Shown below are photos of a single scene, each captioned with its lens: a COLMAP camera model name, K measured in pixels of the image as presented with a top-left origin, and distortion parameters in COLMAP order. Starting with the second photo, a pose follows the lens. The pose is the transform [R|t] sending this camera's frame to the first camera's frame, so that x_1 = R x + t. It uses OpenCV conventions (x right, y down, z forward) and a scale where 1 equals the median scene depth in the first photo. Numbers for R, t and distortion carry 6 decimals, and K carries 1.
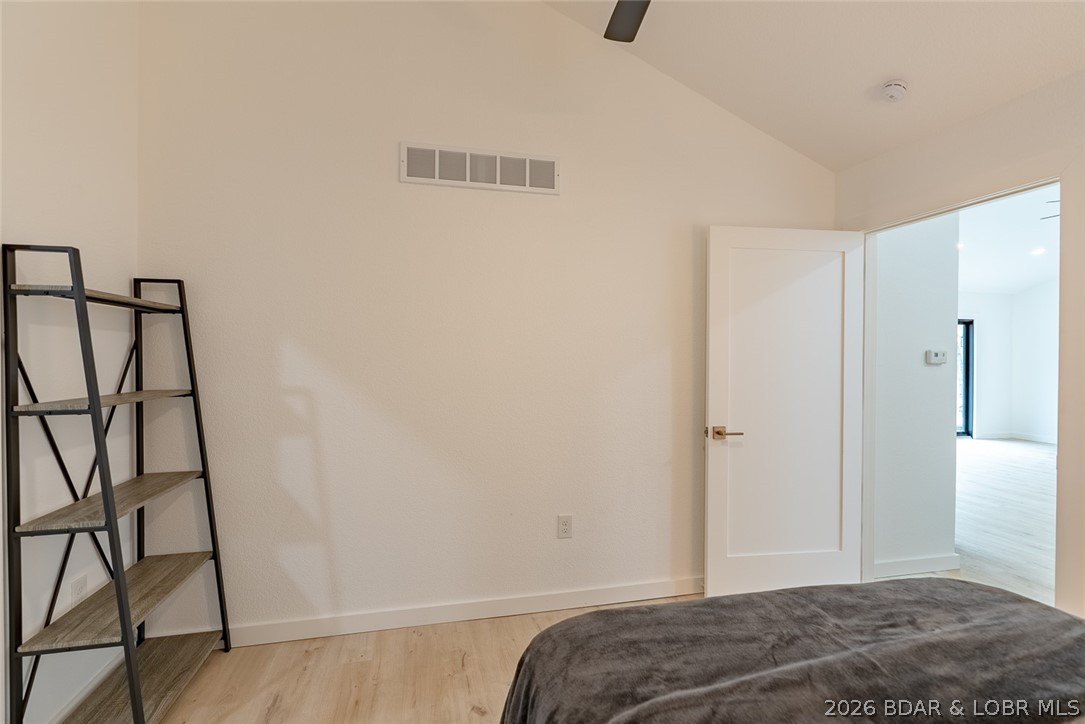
lens RADIAL K [[493.6, 0, 542.5], [0, 493.6, 362.0], [0, 0, 1]] dist [-0.005911, 0.000011]
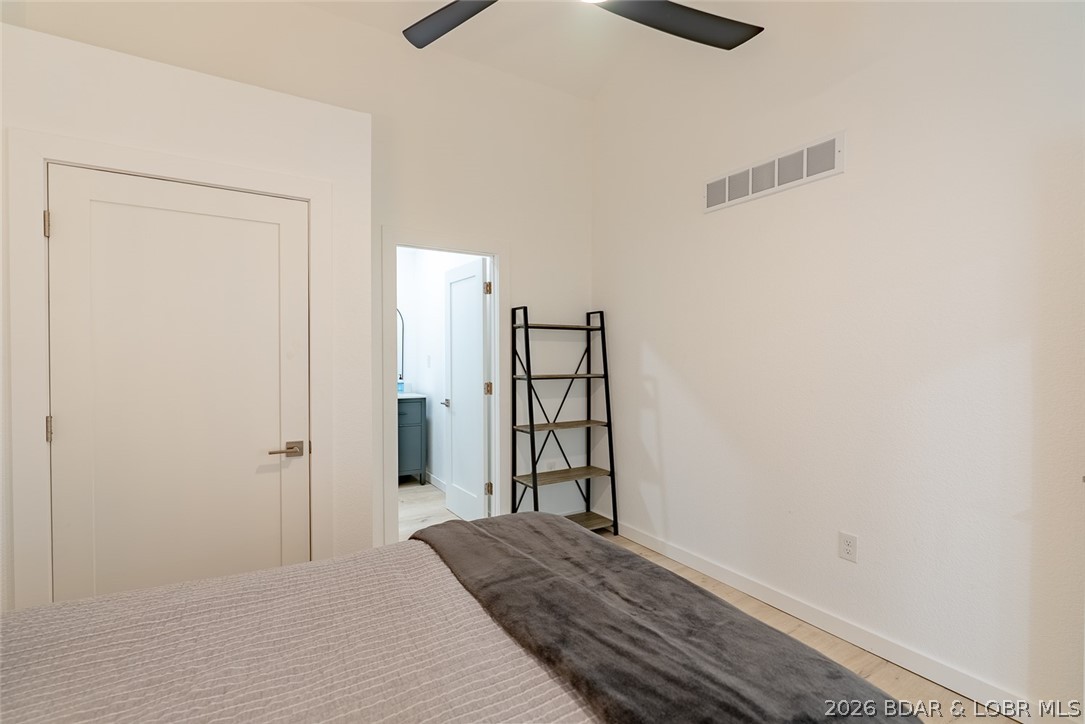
lens RADIAL K [[493.6, 0, 542.5], [0, 493.6, 362.0], [0, 0, 1]] dist [-0.005911, 0.000011]
pose [[0.316916, 0.006775, -0.948429, 0.800536], [-0.013166, 0.999910, 0.002743, 0.010741], [0.948362, 0.011618, 0.316977, 0.232532]]
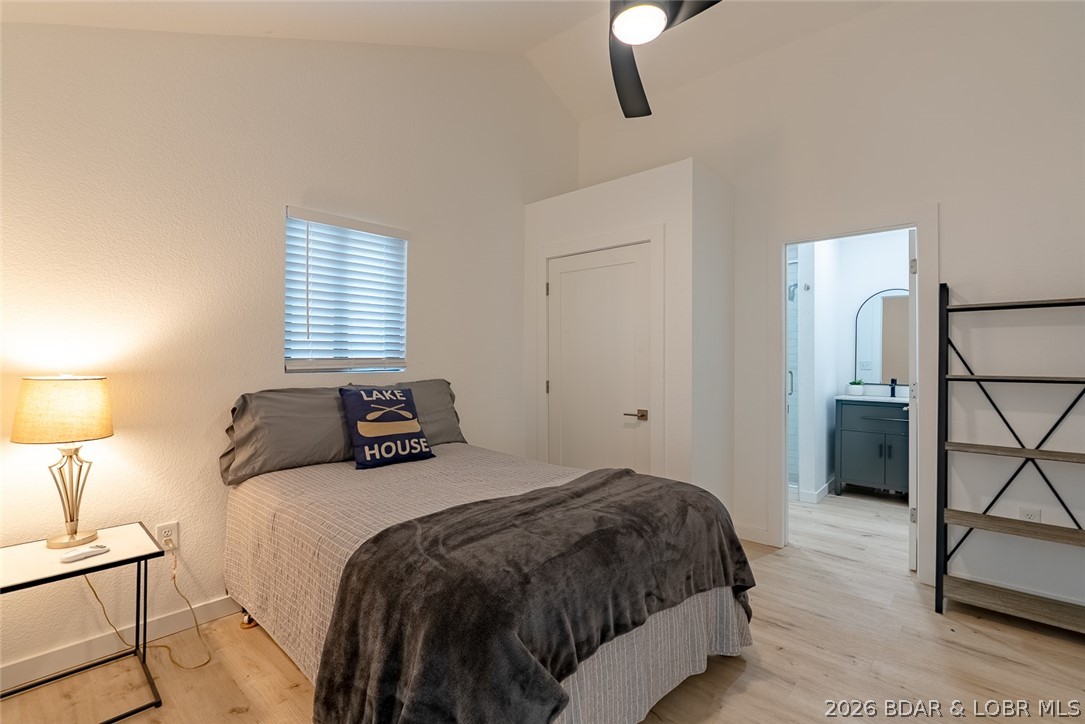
lens RADIAL K [[493.6, 0, 542.5], [0, 493.6, 362.0], [0, 0, 1]] dist [-0.005911, 0.000011]
pose [[-0.817462, -0.009647, -0.575902, 0.768362], [-0.017220, 0.999822, 0.007695, 0.034998], [0.575726, 0.016207, -0.817482, 1.047135]]
